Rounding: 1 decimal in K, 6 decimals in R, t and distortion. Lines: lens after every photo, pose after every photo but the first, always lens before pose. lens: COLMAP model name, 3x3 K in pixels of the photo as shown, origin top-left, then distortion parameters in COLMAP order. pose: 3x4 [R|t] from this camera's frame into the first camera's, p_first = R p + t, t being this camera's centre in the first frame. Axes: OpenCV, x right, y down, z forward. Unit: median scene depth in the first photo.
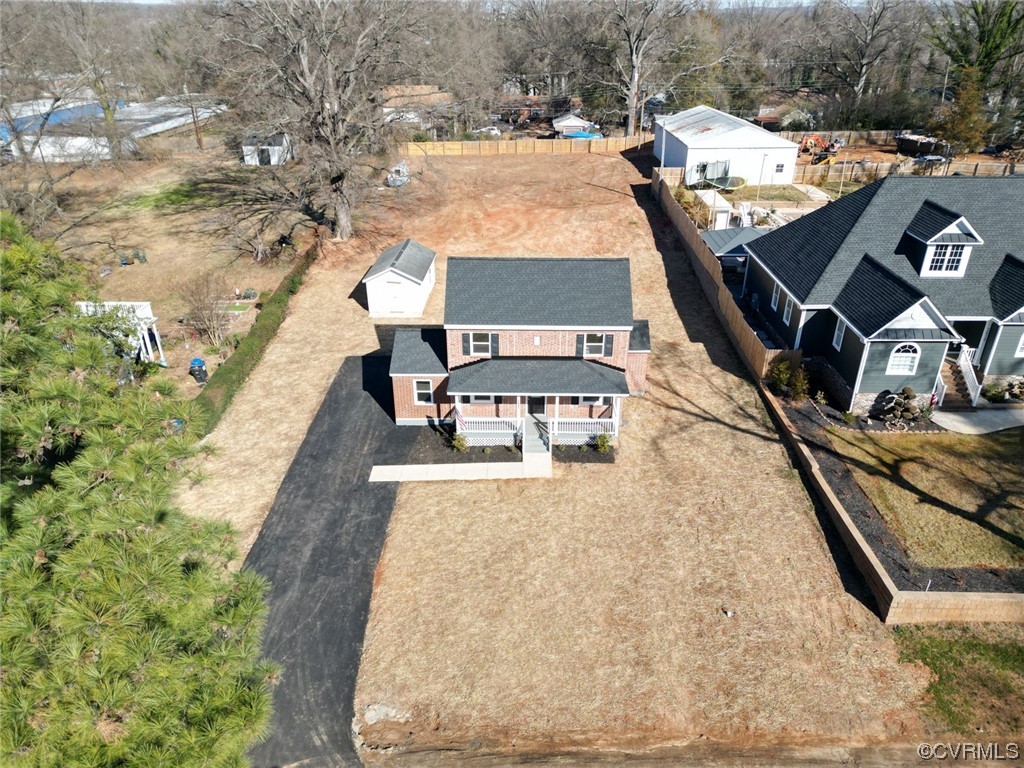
lens RADIAL K [[714.8, 0, 512.0], [0, 714.8, 384.0], [0, 0, 1]] dist [0.080238, -0.085886]
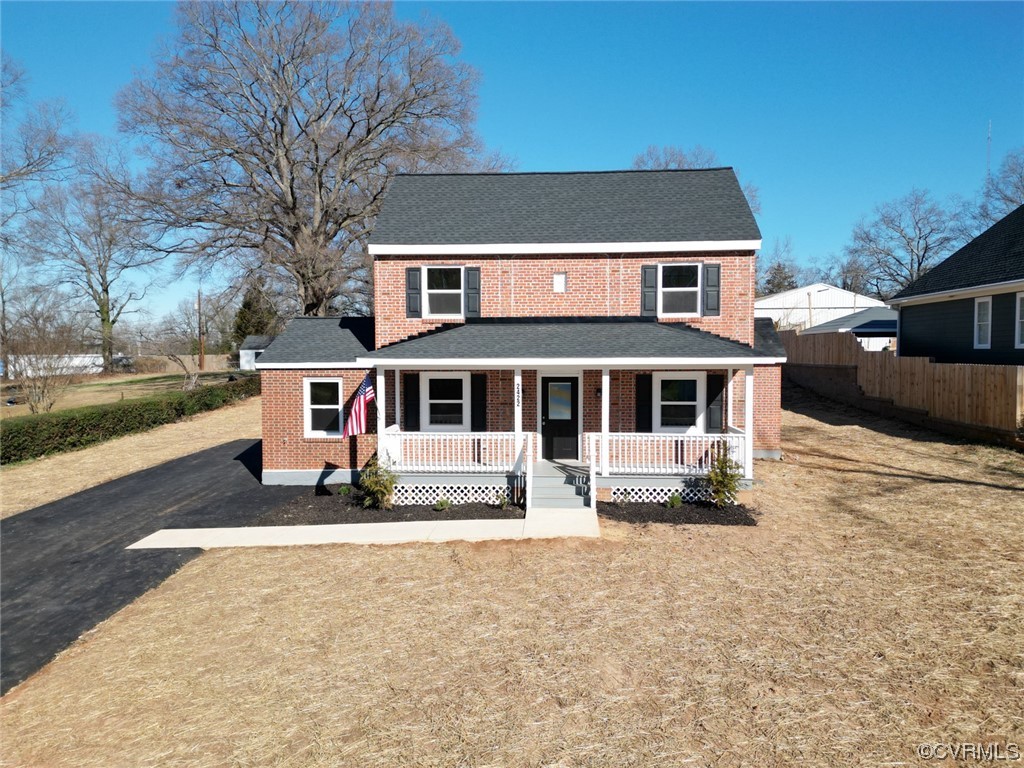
lens RADIAL K [[714.8, 0, 512.0], [0, 714.8, 384.0], [0, 0, 1]] dist [0.080238, -0.085886]
pose [[0.998798, -0.000738, -0.049018, 0.025506], [-0.019798, 0.908643, -0.417105, 0.193514], [0.044847, 0.417574, 0.907535, 0.556548]]
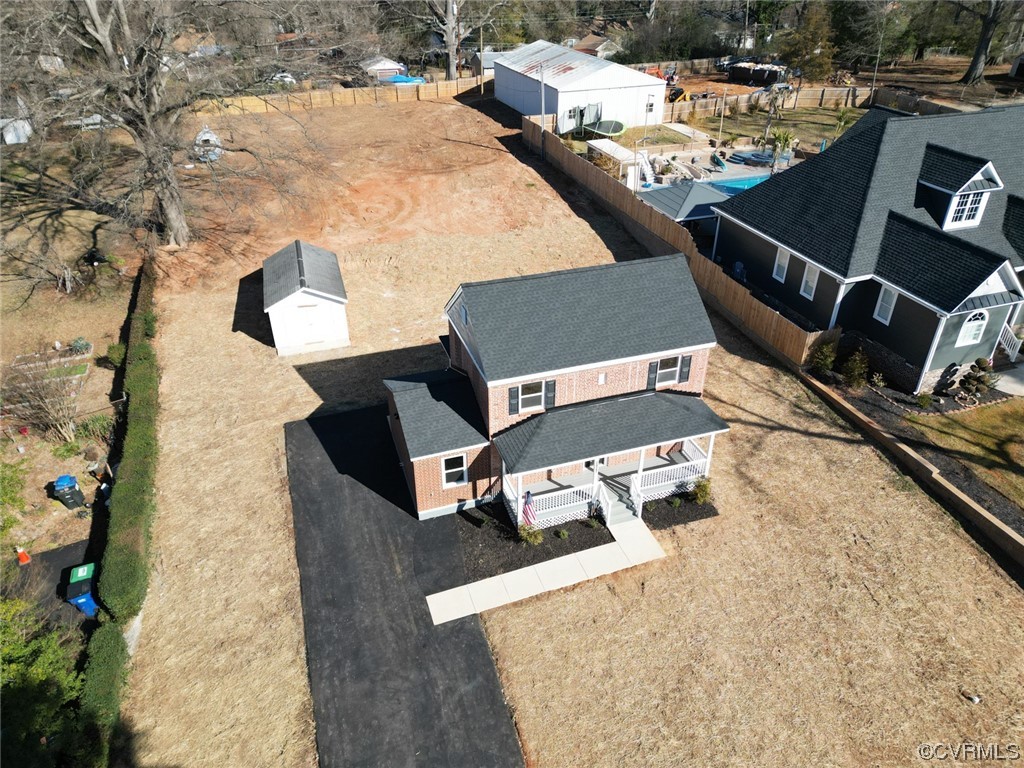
lens RADIAL K [[714.8, 0, 512.0], [0, 714.8, 384.0], [0, 0, 1]] dist [0.080238, -0.085886]
pose [[0.941129, -0.179899, 0.286205, -0.259668], [0.156513, 0.982313, 0.102790, -0.141147], [-0.299635, -0.051944, 0.952639, 0.286089]]
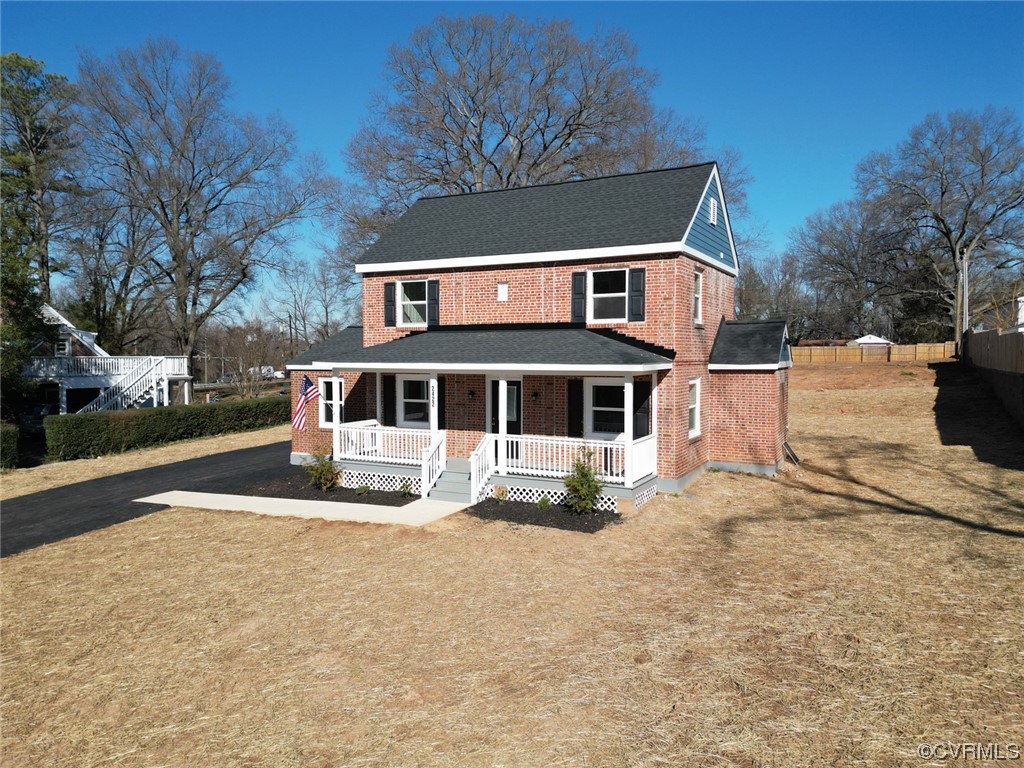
lens RADIAL K [[714.8, 0, 512.0], [0, 714.8, 384.0], [0, 0, 1]] dist [0.080238, -0.085886]
pose [[0.891333, 0.019534, -0.452927, 0.260950], [-0.207557, 0.905797, -0.369393, 0.177688], [0.403045, 0.423261, 0.811422, 0.581475]]
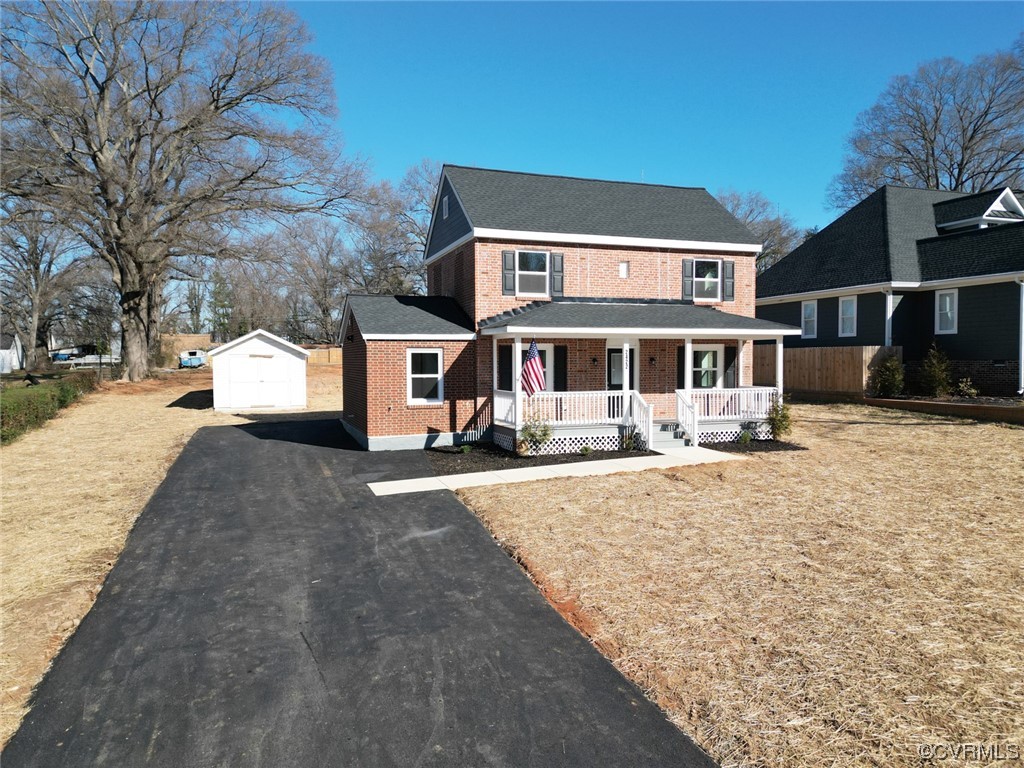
lens RADIAL K [[714.8, 0, 512.0], [0, 714.8, 384.0], [0, 0, 1]] dist [0.080238, -0.085886]
pose [[0.935772, -0.015049, 0.352285, -0.244291], [0.165389, 0.901101, -0.400828, 0.230509], [-0.311413, 0.433347, 0.845714, 0.542472]]
